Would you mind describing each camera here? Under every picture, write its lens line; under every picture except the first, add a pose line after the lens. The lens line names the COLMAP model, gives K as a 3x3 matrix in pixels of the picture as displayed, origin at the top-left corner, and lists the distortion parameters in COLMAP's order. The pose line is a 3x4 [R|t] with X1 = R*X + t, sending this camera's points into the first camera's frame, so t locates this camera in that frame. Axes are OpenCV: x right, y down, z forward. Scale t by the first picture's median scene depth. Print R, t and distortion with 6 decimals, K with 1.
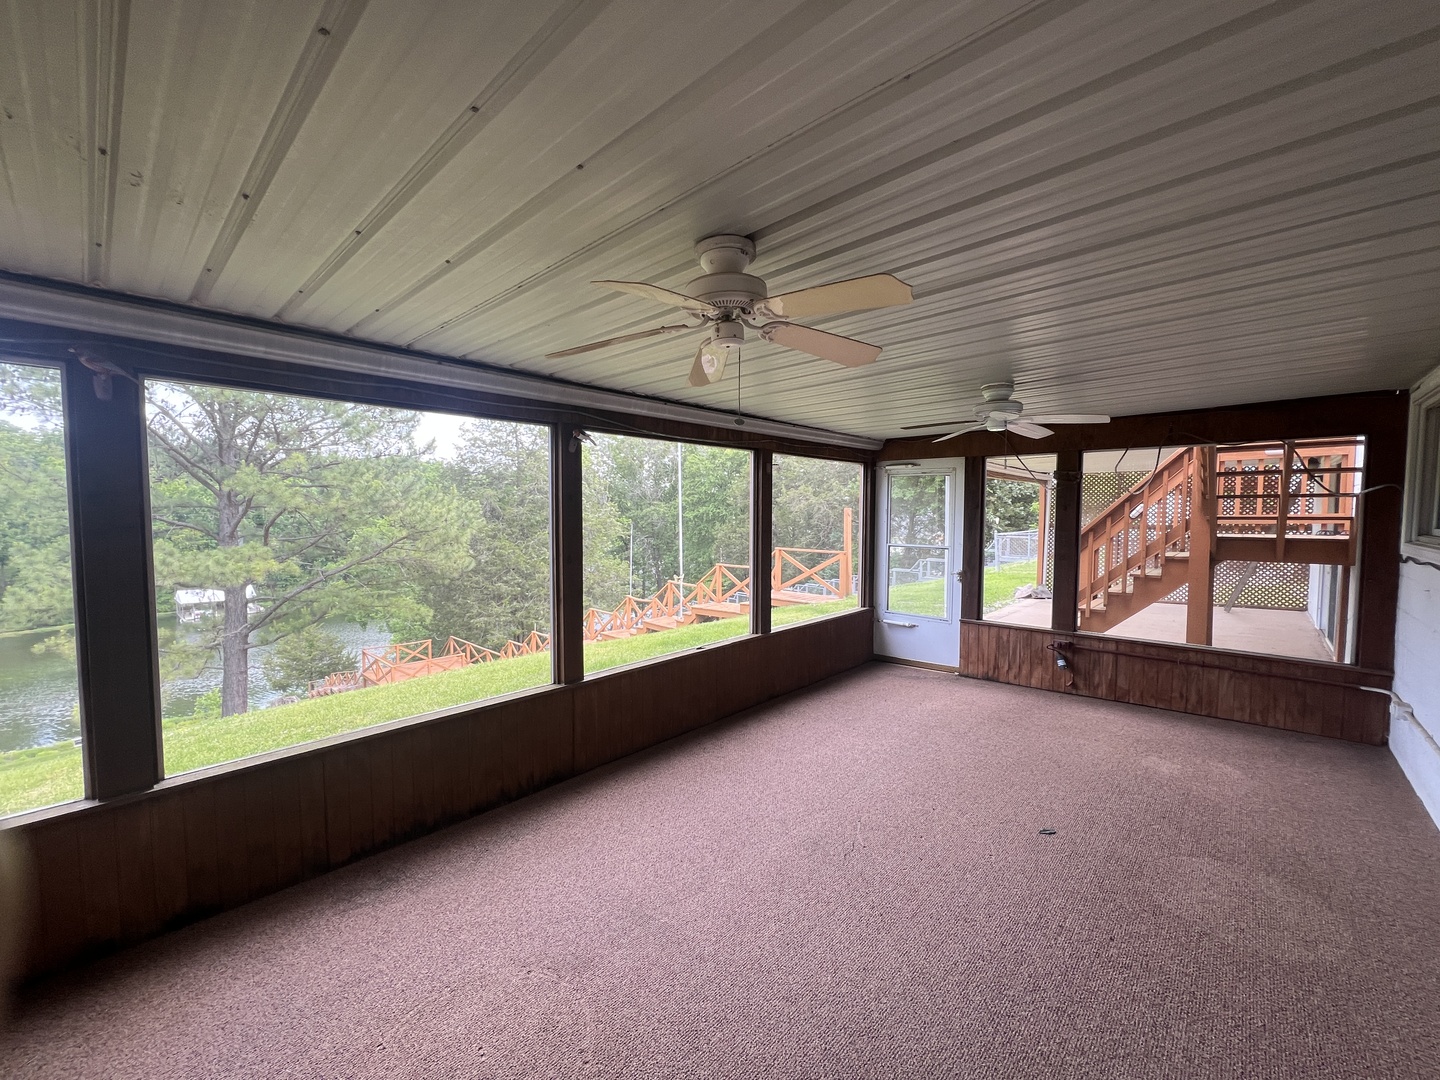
lens RADIAL K [[577.6, 0, 723.2], [0, 577.6, 540.5], [0, 0, 1]] dist [-0.000251, 0.000284]
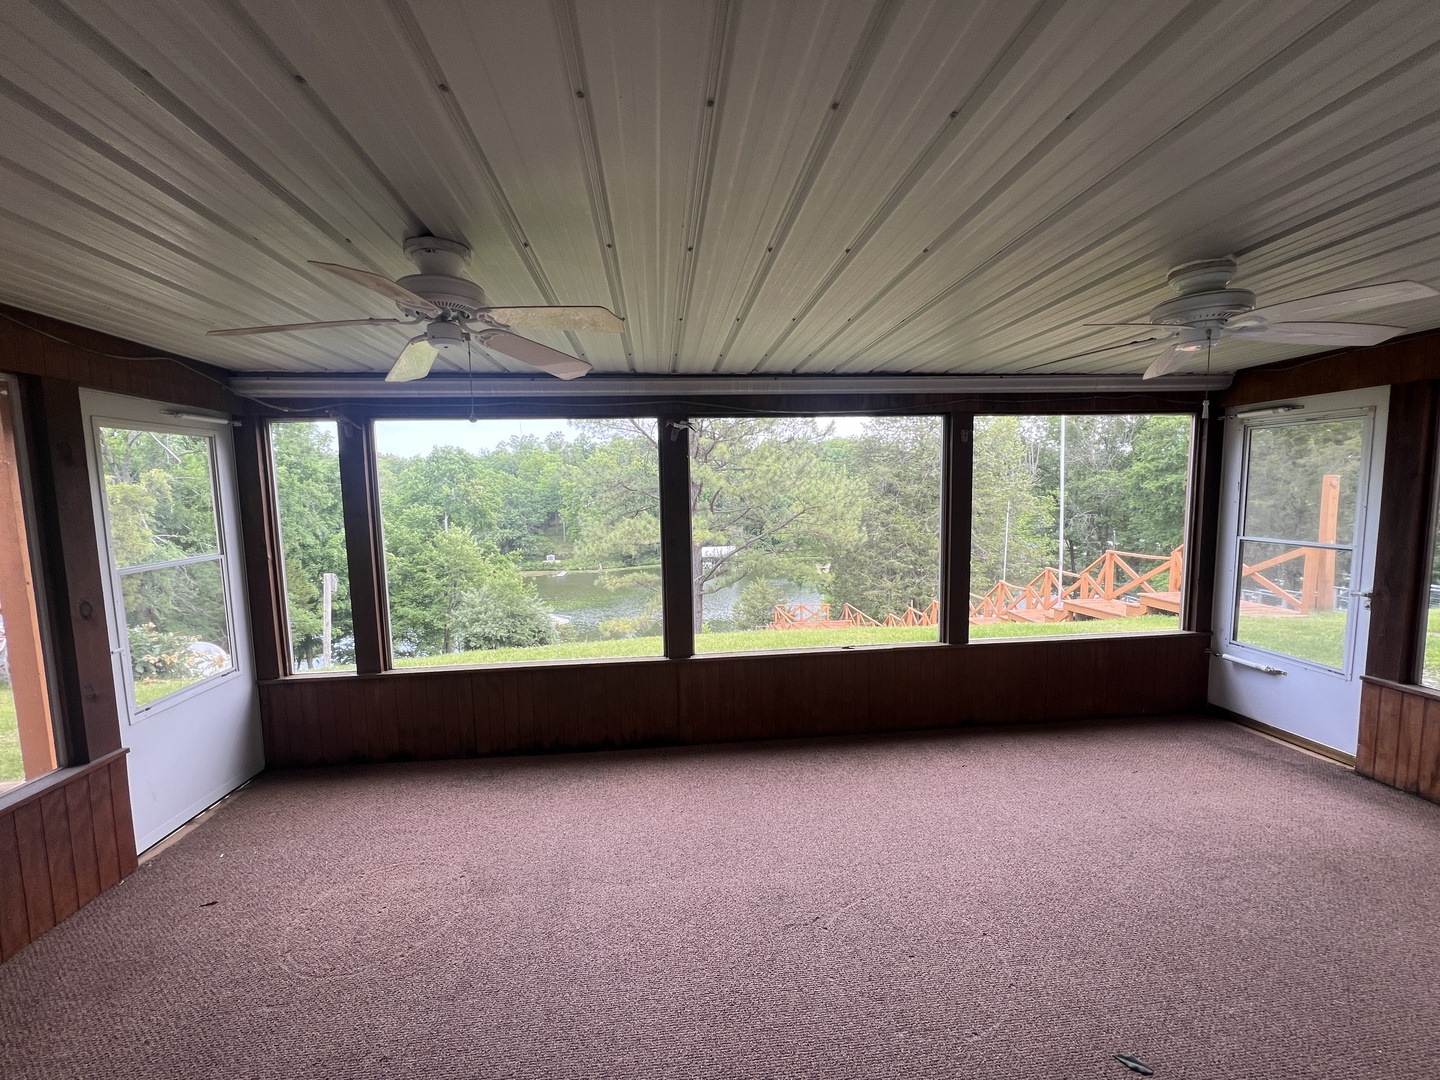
lens RADIAL K [[577.6, 0, 723.2], [0, 577.6, 540.5], [0, 0, 1]] dist [-0.000251, 0.000284]
pose [[0.749654, 0.043764, -0.660382, 0.304995], [-0.014264, 0.998648, 0.049989, -0.015405], [0.661677, -0.028055, 0.749264, 0.161658]]
